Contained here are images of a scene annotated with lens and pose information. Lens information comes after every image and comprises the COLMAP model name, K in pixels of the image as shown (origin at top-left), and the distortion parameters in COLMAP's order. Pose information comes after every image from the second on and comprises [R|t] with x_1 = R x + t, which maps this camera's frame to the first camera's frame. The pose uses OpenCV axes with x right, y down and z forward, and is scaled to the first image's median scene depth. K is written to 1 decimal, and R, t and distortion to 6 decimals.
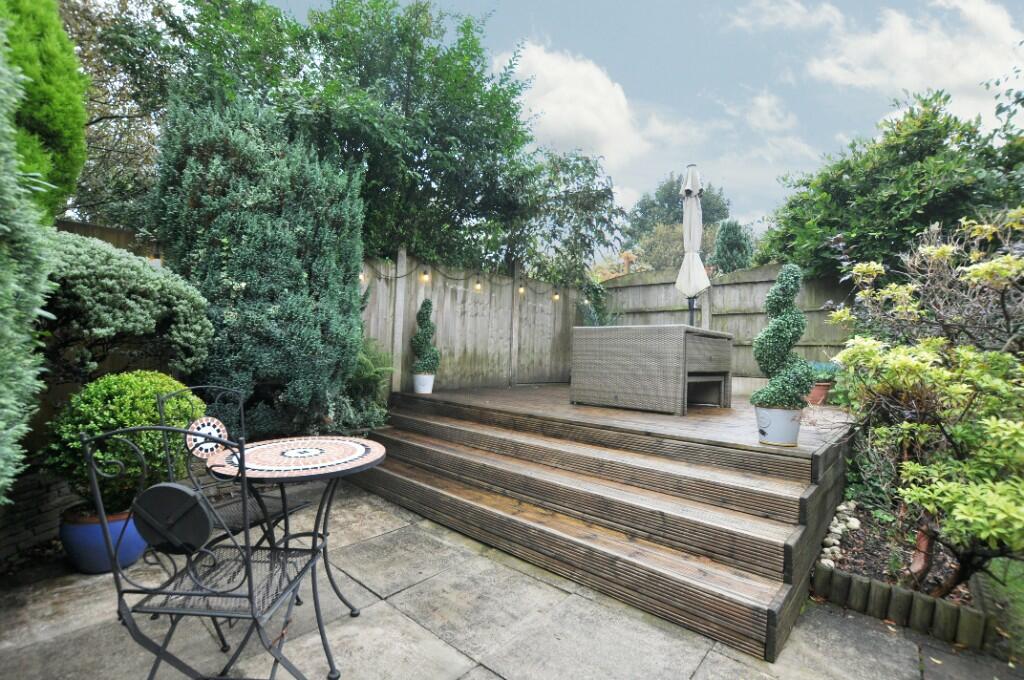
lens RADIAL K [[449.3, 0, 503.5], [0, 449.3, 343.7], [0, 0, 1]] dist [-0.025826, 0.001664]
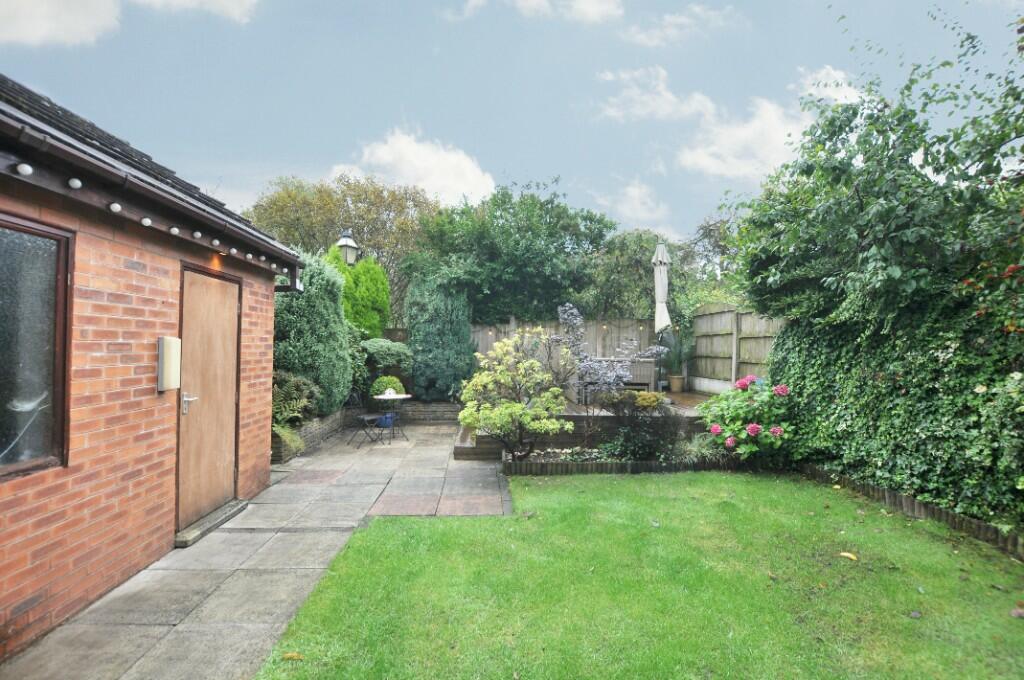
lens RADIAL K [[449.3, 0, 515.7], [0, 449.3, 345.6], [0, 0, 1]] dist [-0.025826, 0.001664]
pose [[0.727243, -0.020467, -0.686075, 1.911628], [0.021797, 0.999740, -0.006720, -0.109316], [0.686034, -0.010067, 0.727500, -0.757711]]
